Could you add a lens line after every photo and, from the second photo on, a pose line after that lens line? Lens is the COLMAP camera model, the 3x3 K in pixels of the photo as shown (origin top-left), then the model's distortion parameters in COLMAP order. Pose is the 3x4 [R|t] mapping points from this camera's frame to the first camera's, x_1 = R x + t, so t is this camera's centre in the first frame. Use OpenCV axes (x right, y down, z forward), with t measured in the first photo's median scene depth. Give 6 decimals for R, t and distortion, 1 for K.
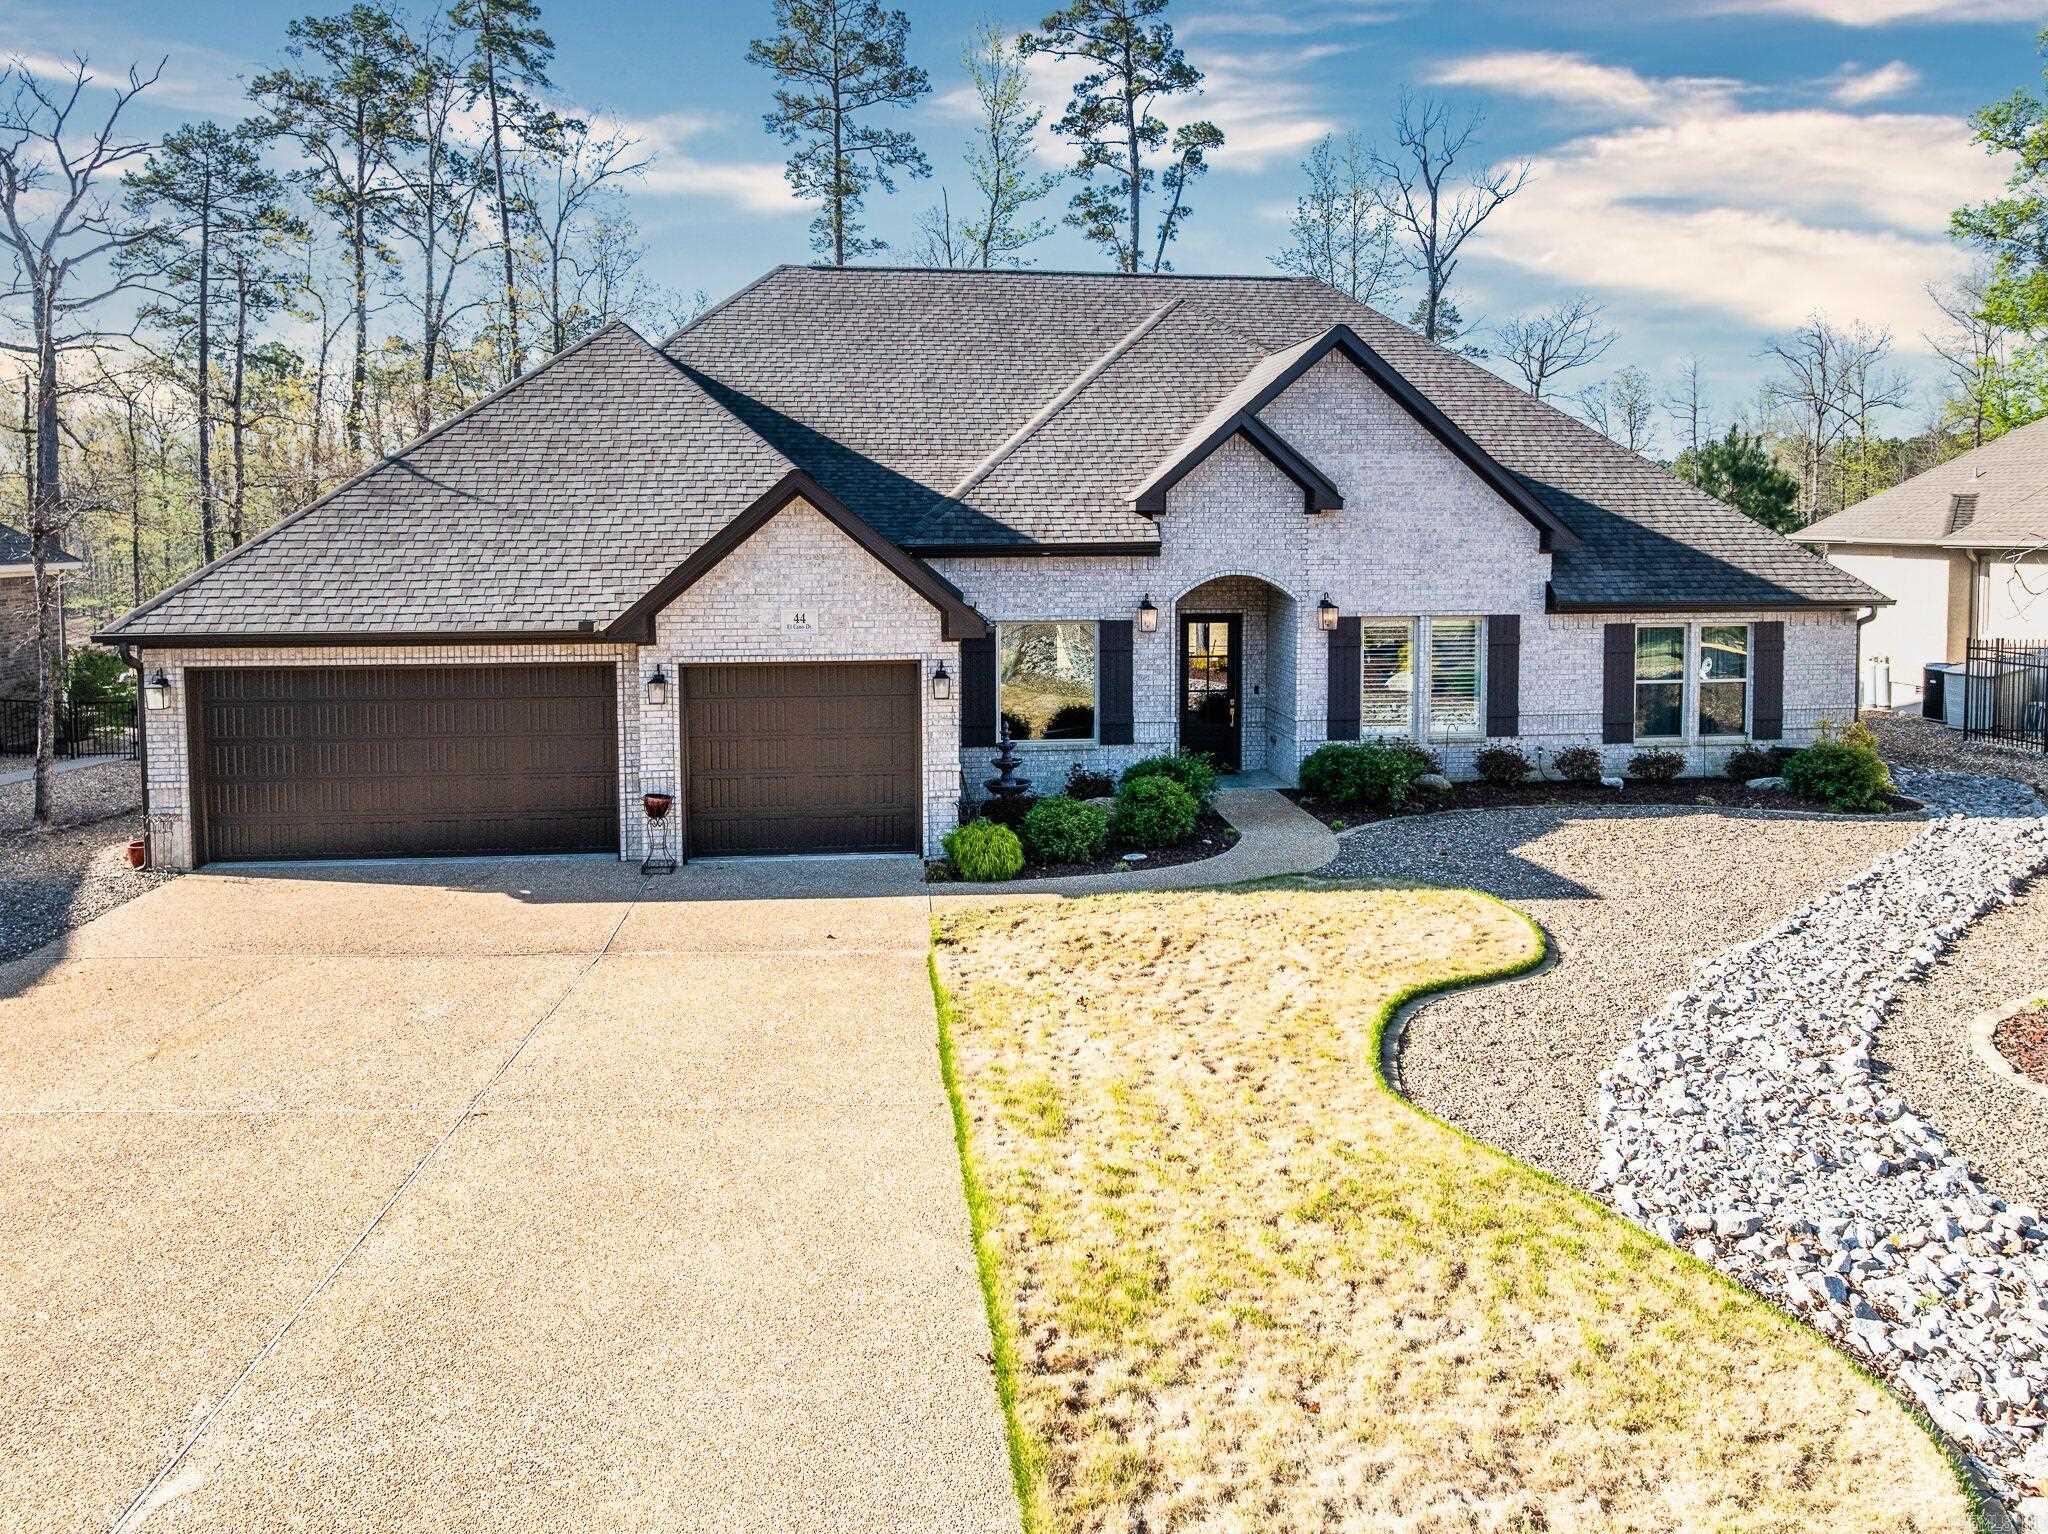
lens RADIAL K [[1538.9, 0, 1025.3], [0, 1538.9, 679.6], [0, 0, 1]] dist [-0.003706, 0.001040]
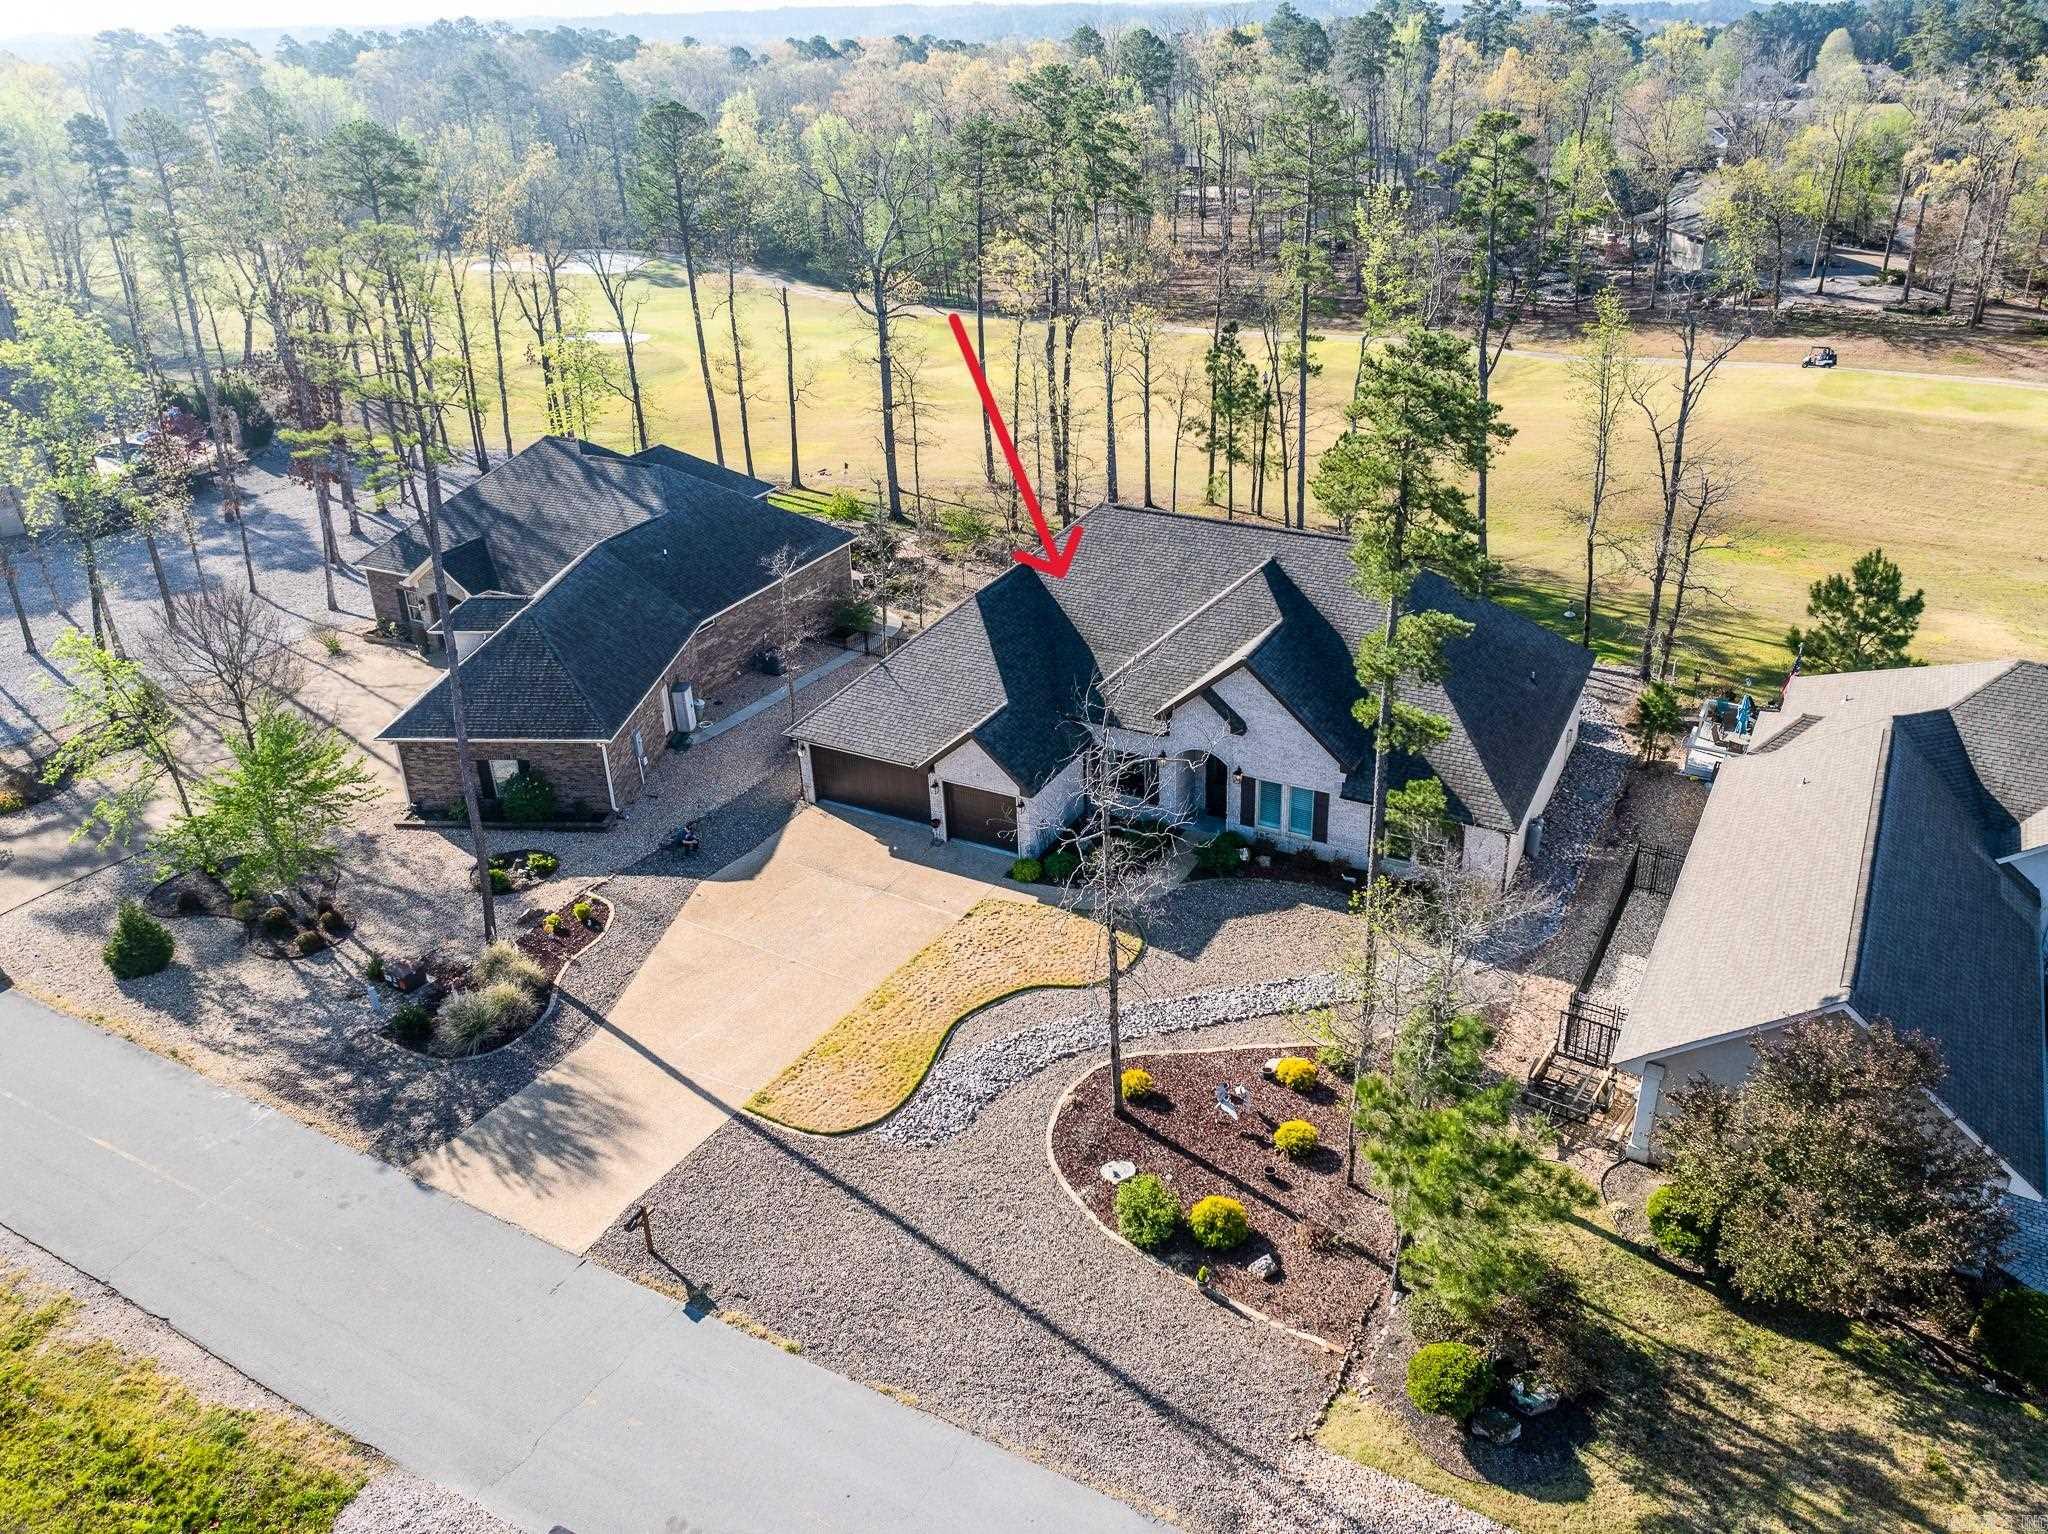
lens RADIAL K [[1538.9, 0, 1025.3], [0, 1538.9, 679.6], [0, 0, 1]] dist [-0.003706, 0.001040]
pose [[0.835827, 0.211145, -0.506765, 1.036479], [-0.026443, 0.937494, 0.346996, -0.935574], [0.548356, -0.276628, 0.789166, -0.882124]]
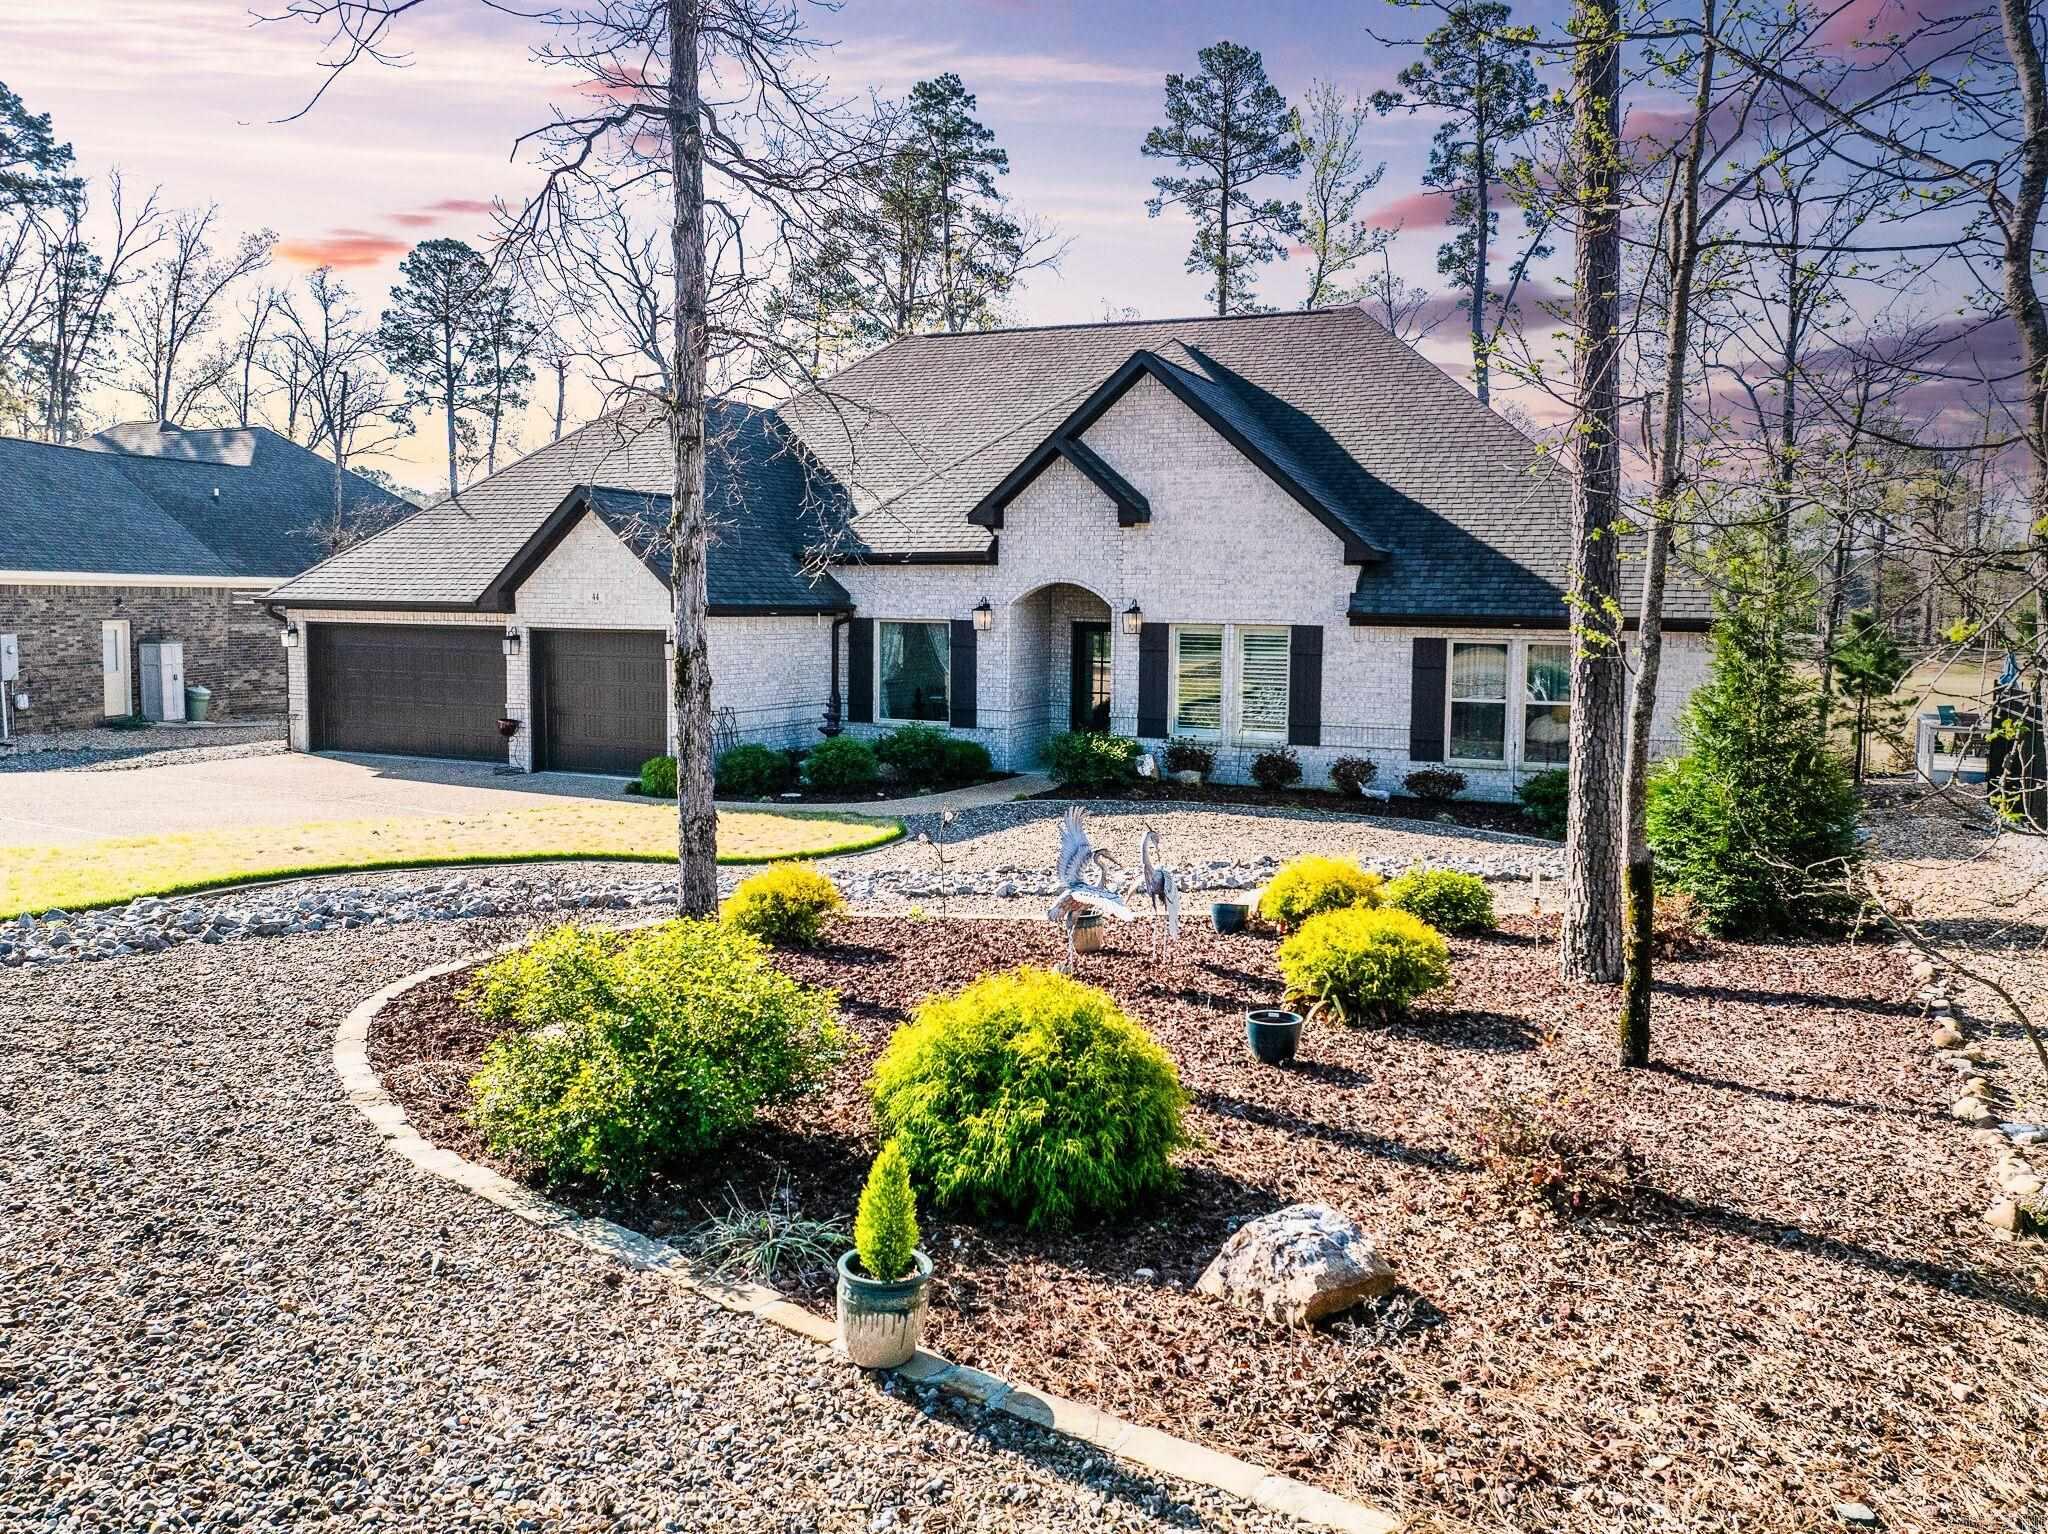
lens RADIAL K [[1490.9, 0, 1024.0], [0, 1490.9, 767.0], [0, 0, 1]] dist [-0.008525, -0.004079]
pose [[0.862627, 0.072405, -0.500632, 0.664811], [-0.067632, 0.997326, 0.027707, 0.037782], [0.501299, 0.009958, 0.865217, 0.052469]]
